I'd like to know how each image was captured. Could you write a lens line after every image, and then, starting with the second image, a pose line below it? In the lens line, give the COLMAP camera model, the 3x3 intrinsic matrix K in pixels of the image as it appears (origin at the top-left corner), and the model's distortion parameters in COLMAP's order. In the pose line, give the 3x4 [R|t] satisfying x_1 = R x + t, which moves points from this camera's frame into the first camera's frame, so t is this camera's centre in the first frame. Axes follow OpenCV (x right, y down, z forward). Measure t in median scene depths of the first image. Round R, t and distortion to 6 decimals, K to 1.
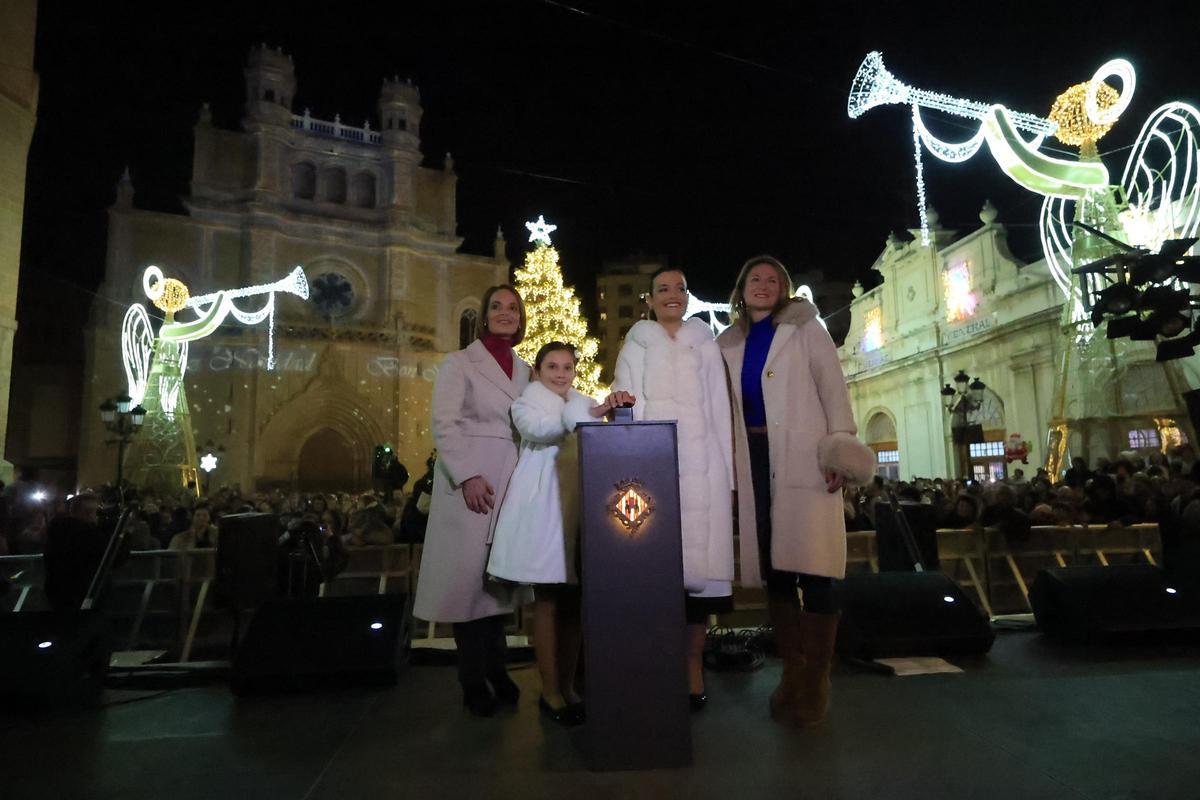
lens RADIAL K [[698.0, 0, 600.0], [0, 698.0, 400.0], [0, 0, 1]] dist [-0.022896, 0.032521]
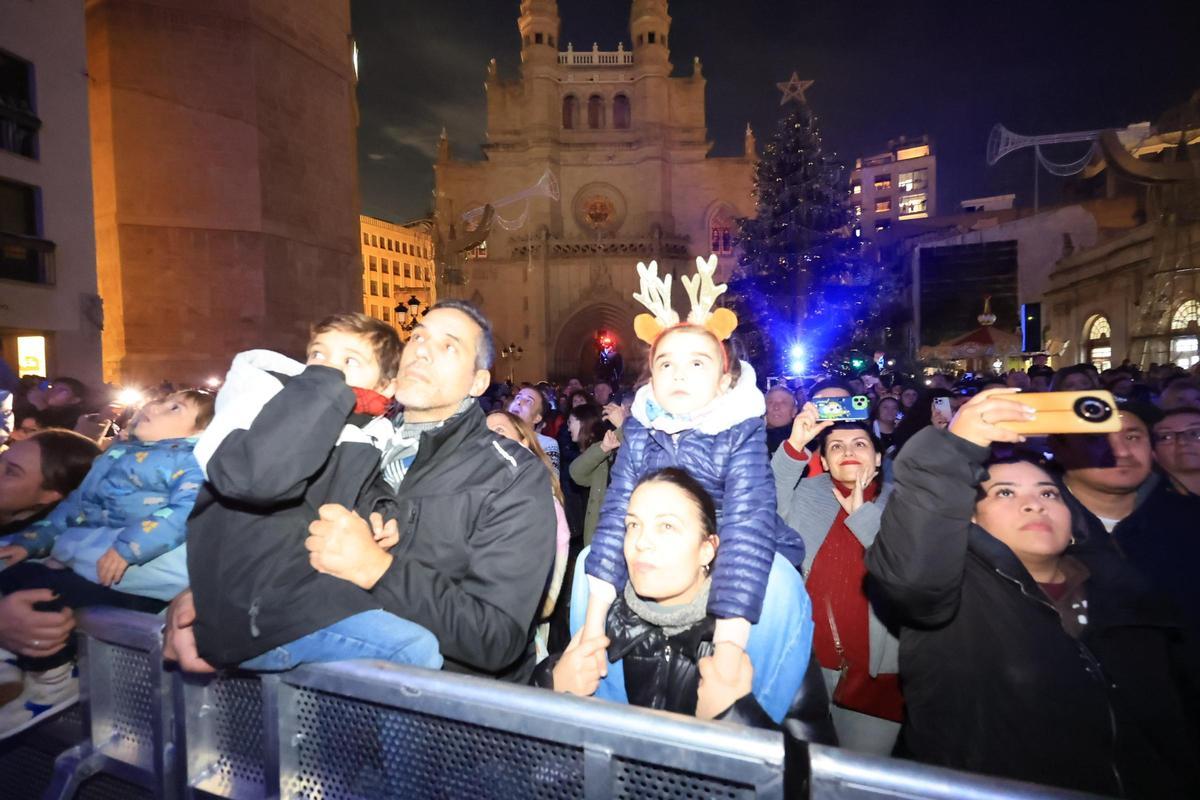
lens RADIAL K [[531.6, 0, 596.0], [0, 531.6, 399.9], [0, 0, 1]] dist [0.000445, -0.000011]
pose [[0.908858, 0.012912, -0.416906, -0.019020], [0.053384, 0.987700, 0.146966, 0.022110], [0.413676, -0.155828, 0.896989, 0.159725]]
